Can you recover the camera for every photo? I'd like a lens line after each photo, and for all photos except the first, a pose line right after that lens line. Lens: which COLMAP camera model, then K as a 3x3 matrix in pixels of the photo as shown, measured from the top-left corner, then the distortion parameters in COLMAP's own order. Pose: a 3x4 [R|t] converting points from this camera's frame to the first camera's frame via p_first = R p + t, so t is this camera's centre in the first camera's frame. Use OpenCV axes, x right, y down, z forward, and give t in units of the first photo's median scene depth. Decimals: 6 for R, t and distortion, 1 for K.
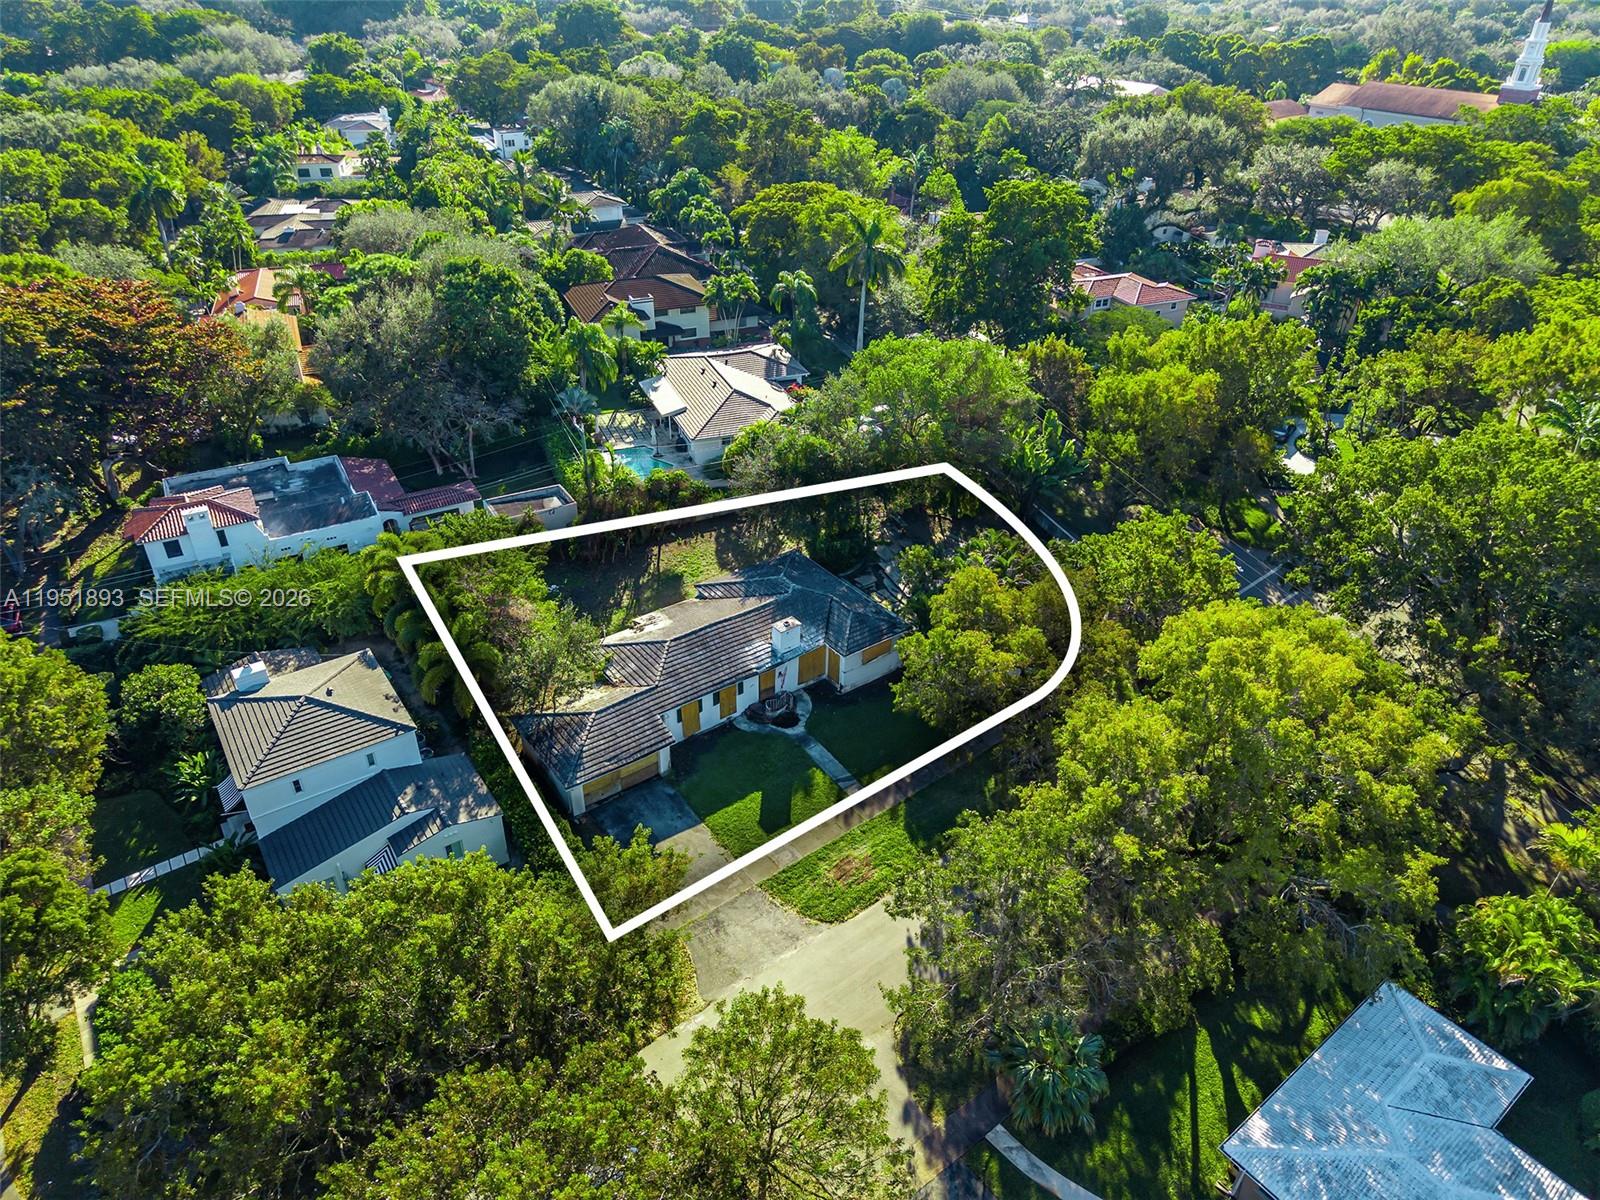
lens RADIAL K [[1065.8, 0, 800.0], [0, 1065.8, 600.0], [0, 0, 1]] dist [-0.002678, -0.002683]
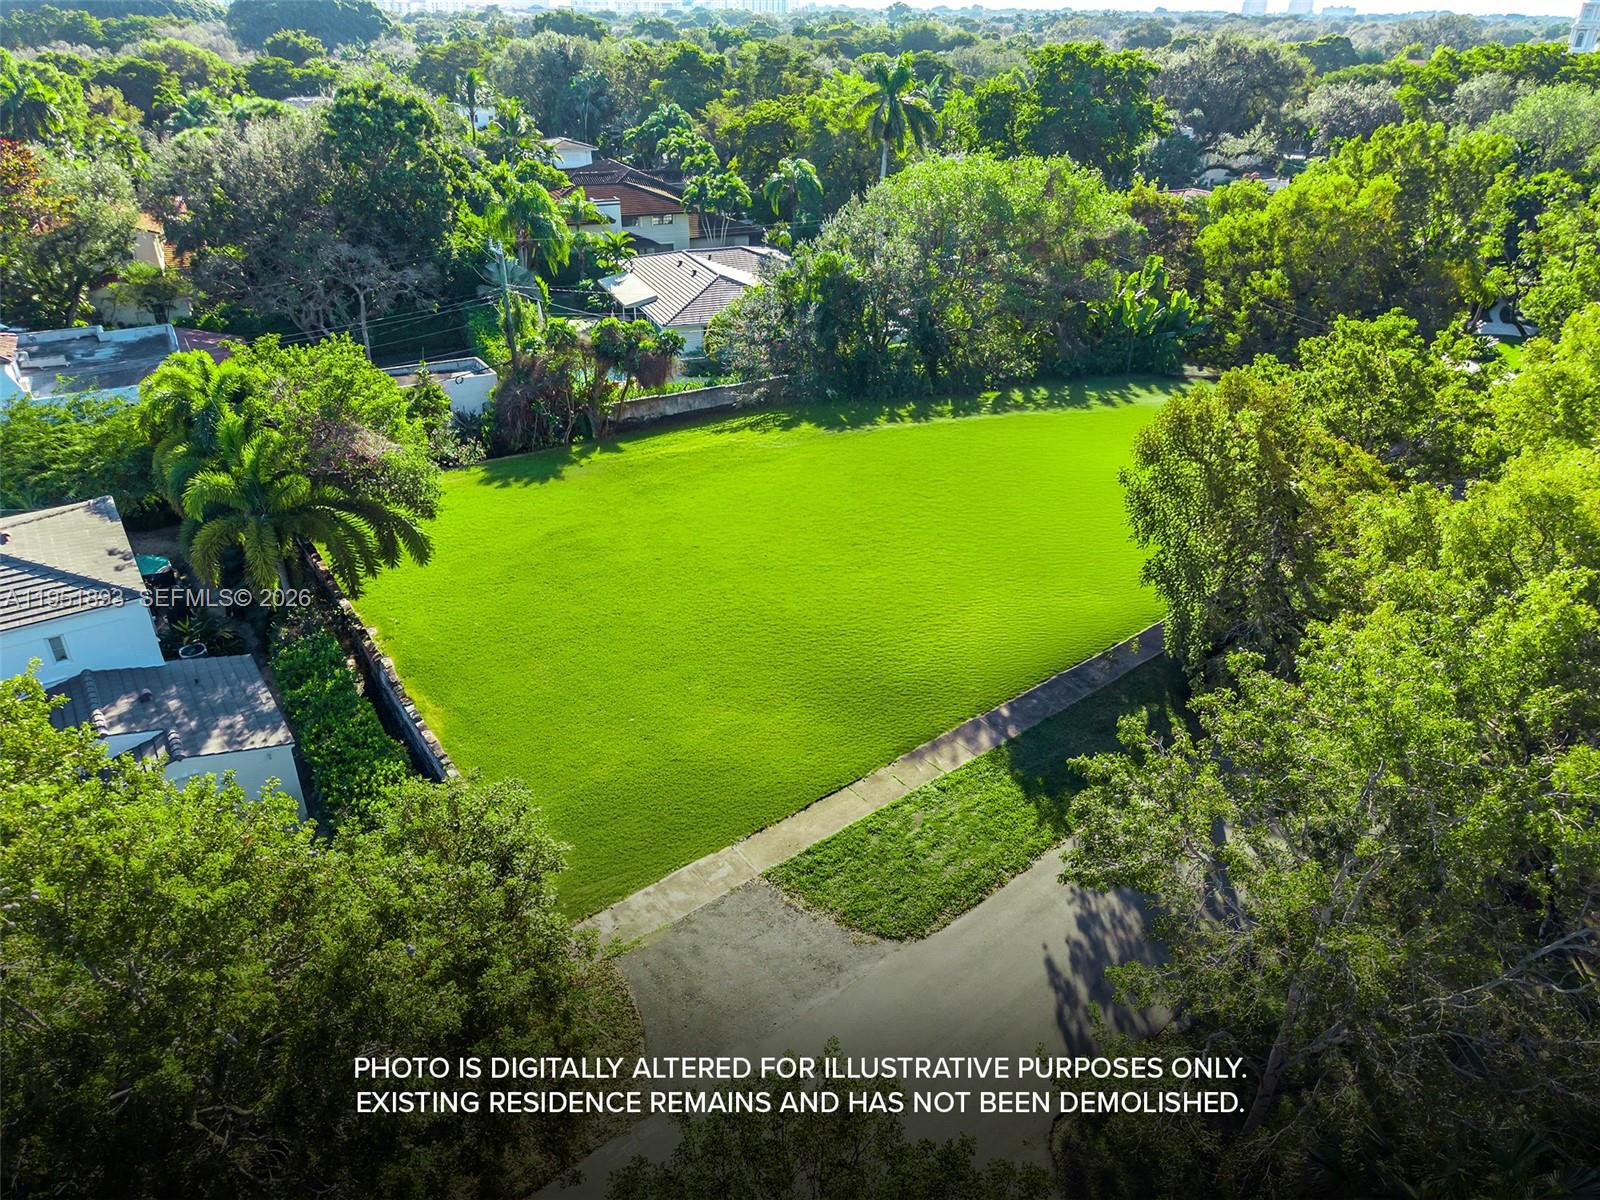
lens RADIAL K [[1067.5, 0, 800.0], [0, 1067.5, 600.0], [0, 0, 1]] dist [-0.001473, 0.001442]
pose [[0.999908, -0.005802, 0.012275, -0.016307], [0.006640, 0.997570, -0.069359, 0.102335], [-0.011843, 0.069434, 0.997516, 0.273872]]
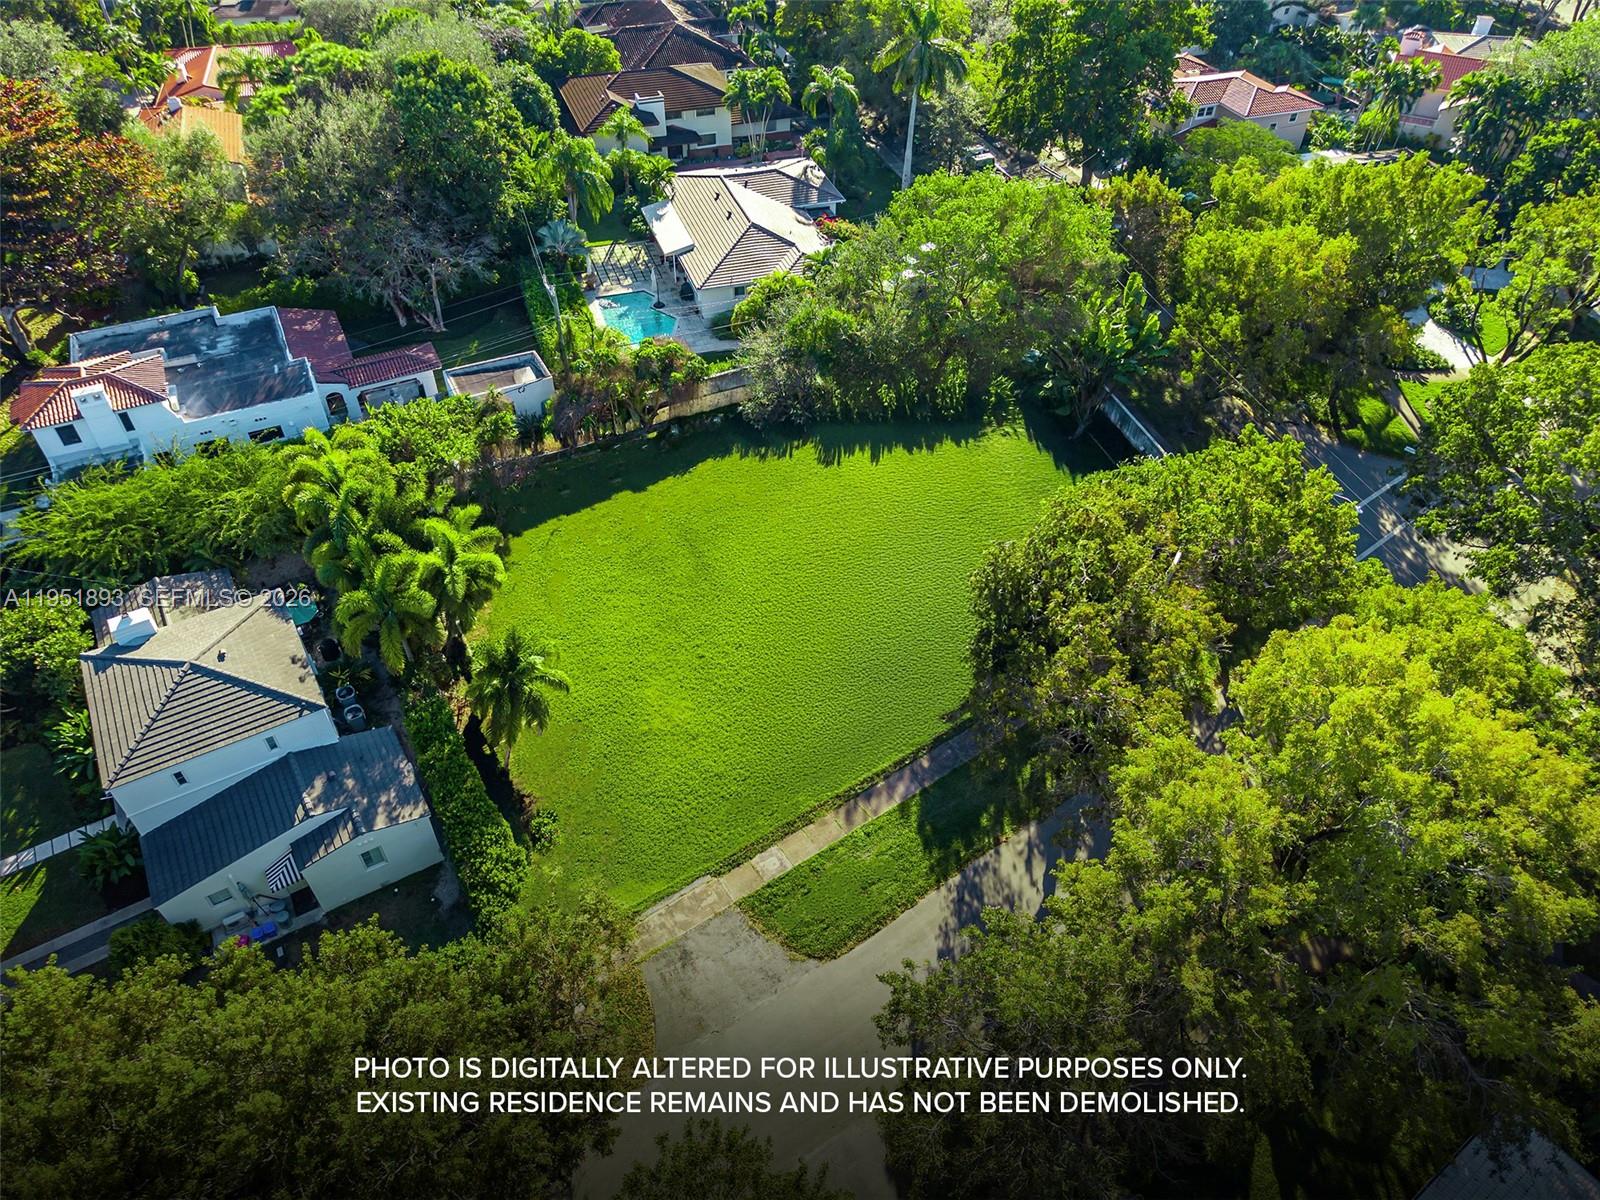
lens RADIAL K [[1065.8, 0, 800.0], [0, 1065.8, 600.0], [0, 0, 1]] dist [-0.002678, -0.002683]
pose [[0.998575, 0.037702, -0.037770, 0.020521], [-0.029646, 0.980389, 0.194829, -0.081387], [0.044375, -0.193432, 0.980110, 0.142182]]
